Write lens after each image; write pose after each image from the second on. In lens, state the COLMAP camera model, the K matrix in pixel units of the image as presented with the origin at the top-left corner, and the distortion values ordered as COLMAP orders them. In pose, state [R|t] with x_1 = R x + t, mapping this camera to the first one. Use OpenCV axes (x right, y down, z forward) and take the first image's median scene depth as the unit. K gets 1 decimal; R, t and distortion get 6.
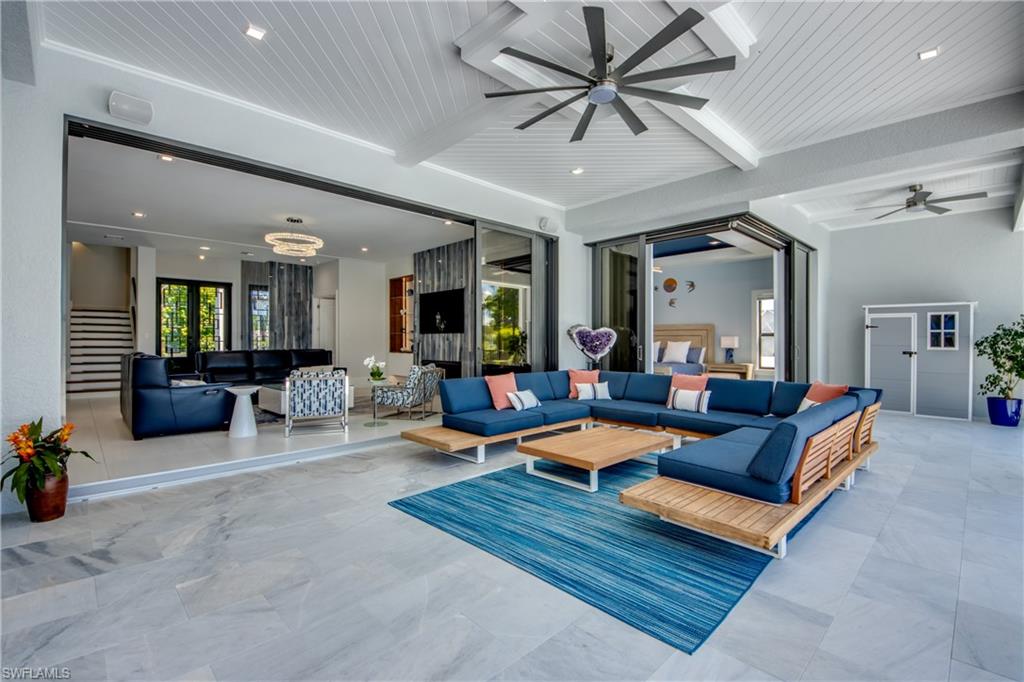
lens RADIAL K [[450.2, 0, 512.0], [0, 450.2, 341.0], [0, 0, 1]] dist [0.041539, 0.000088]
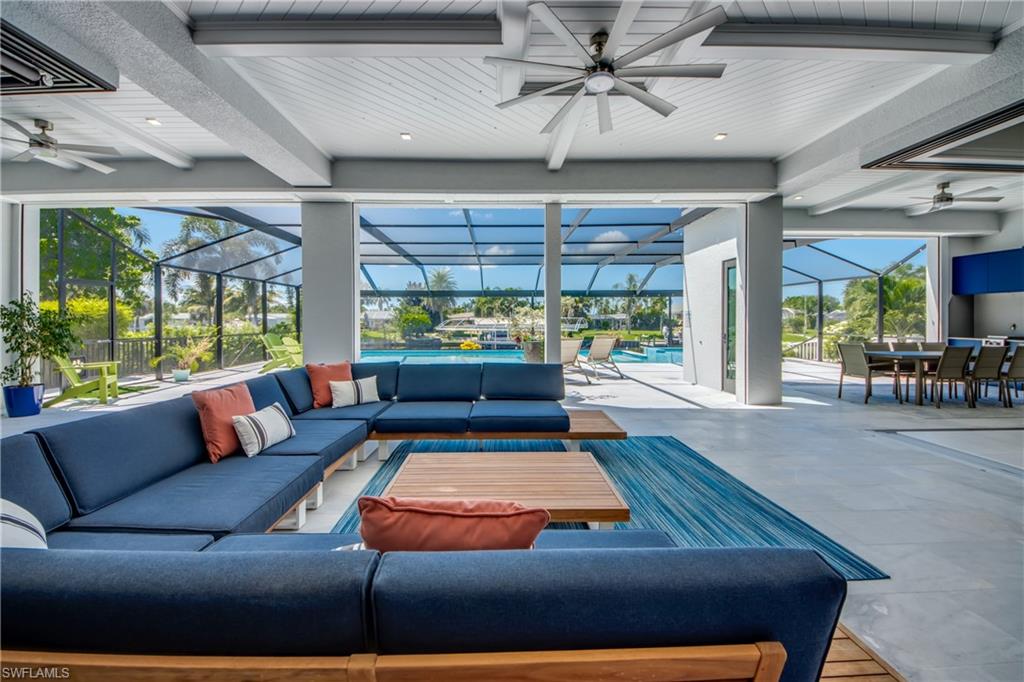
lens RADIAL K [[382.9, 0, 502.2], [0, 382.9, 325.9], [0, 0, 1]] dist [-0.022048, -0.000270]
pose [[-0.720533, -0.013634, 0.693287, -0.240035], [-0.001097, 0.999828, 0.018523, -0.006076], [-0.693420, 0.012586, -0.720424, 1.787177]]
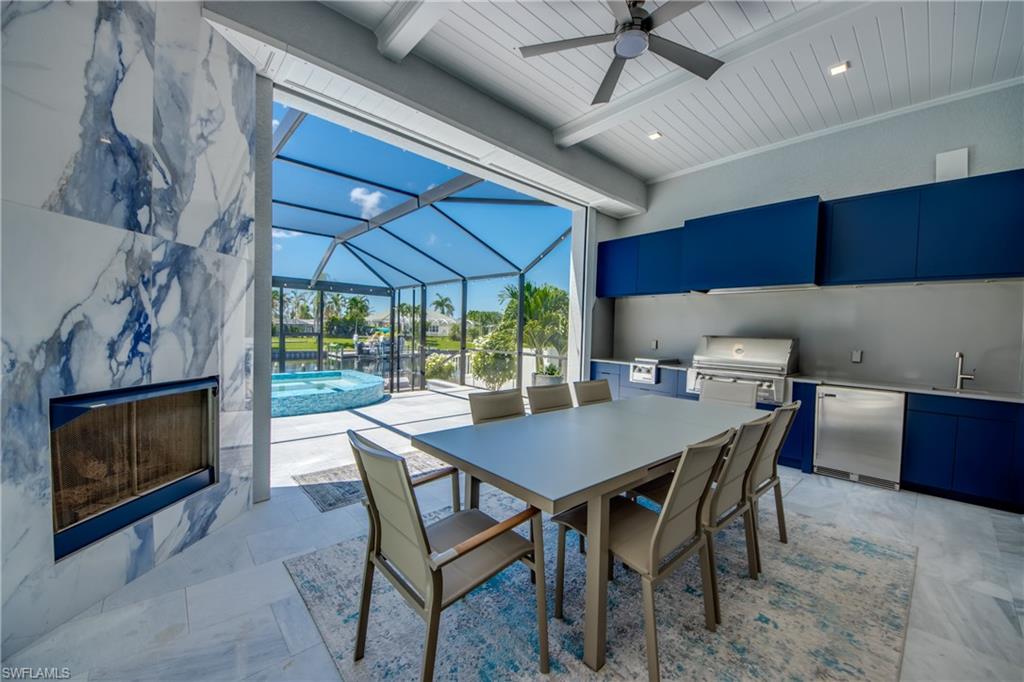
lens RADIAL K [[369.5, 0, 512.0], [0, 369.5, 341.0], [0, 0, 1]] dist [-0.000566, -0.000072]
pose [[-0.999541, -0.025716, 0.016030, -0.246055], [-0.025252, 0.999275, 0.028493, -0.006251], [-0.016751, 0.028075, -0.999465, 1.654623]]
